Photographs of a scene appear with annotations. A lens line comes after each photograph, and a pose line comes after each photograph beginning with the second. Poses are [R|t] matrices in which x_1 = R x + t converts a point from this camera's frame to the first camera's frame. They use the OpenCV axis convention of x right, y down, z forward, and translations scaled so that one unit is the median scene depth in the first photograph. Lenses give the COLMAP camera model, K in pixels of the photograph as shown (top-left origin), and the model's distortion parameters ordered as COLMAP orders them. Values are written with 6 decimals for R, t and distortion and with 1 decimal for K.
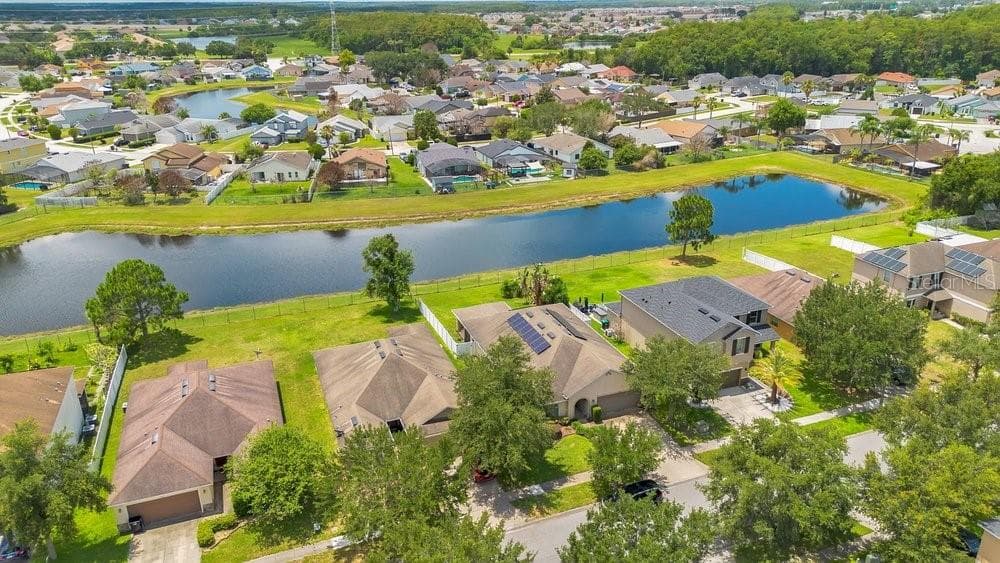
lens RADIAL K [[713.5, 0, 500.0], [0, 713.5, 267.2], [0, 0, 1]] dist [0.058083, -0.062194]
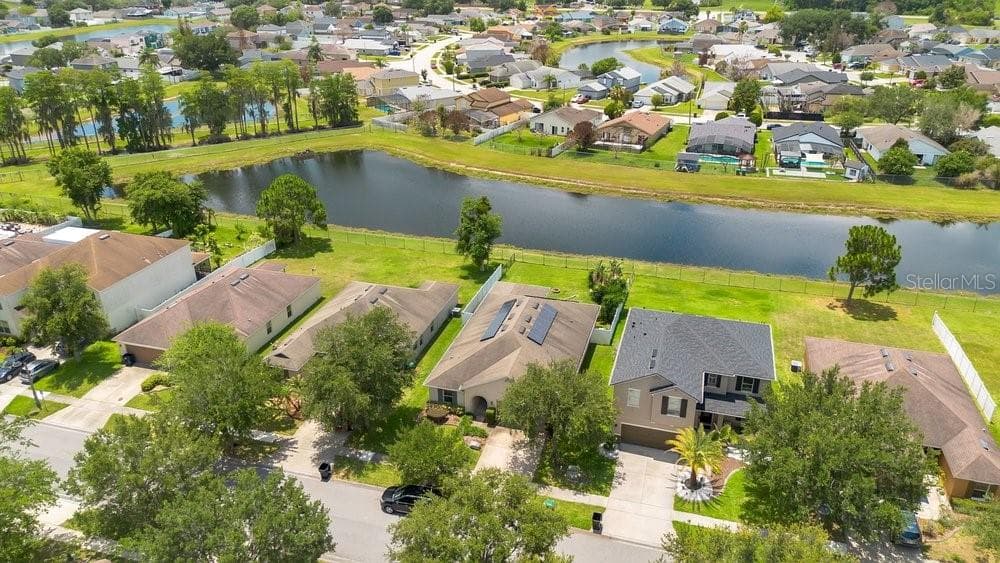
lens RADIAL K [[713.5, 0, 500.0], [0, 713.5, 267.2], [0, 0, 1]] dist [0.058083, -0.062194]
pose [[0.794298, 0.248587, -0.554342, 0.273963], [-0.213643, 0.968467, 0.128174, -0.049936], [0.568724, 0.016623, 0.822360, 0.095257]]
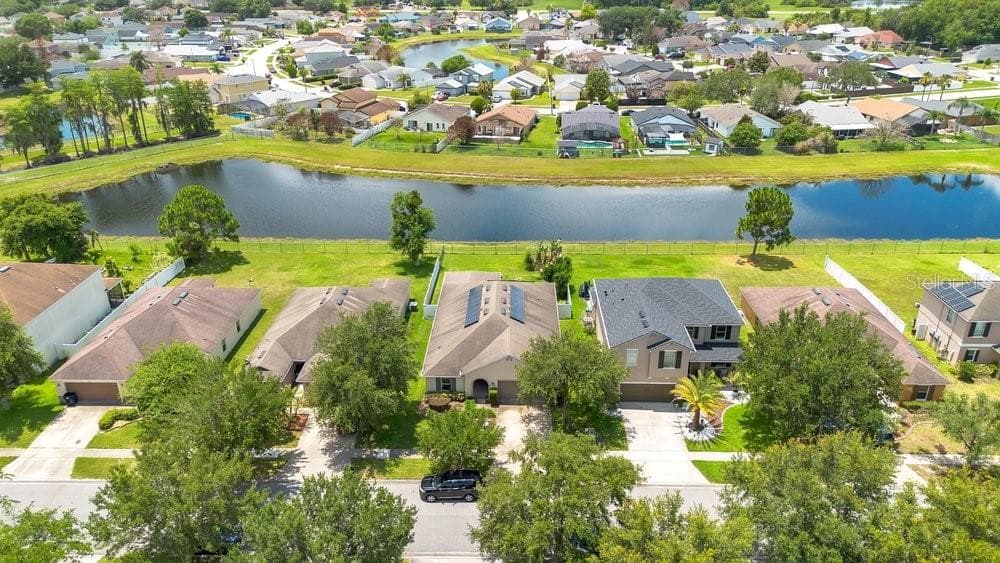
lens RADIAL K [[713.5, 0, 500.0], [0, 713.5, 267.2], [0, 0, 1]] dist [0.058083, -0.062194]
pose [[0.924495, 0.154522, -0.348472, 0.199962], [-0.133796, 0.987532, 0.082936, -0.023150], [0.356943, -0.030050, 0.933643, 0.042119]]
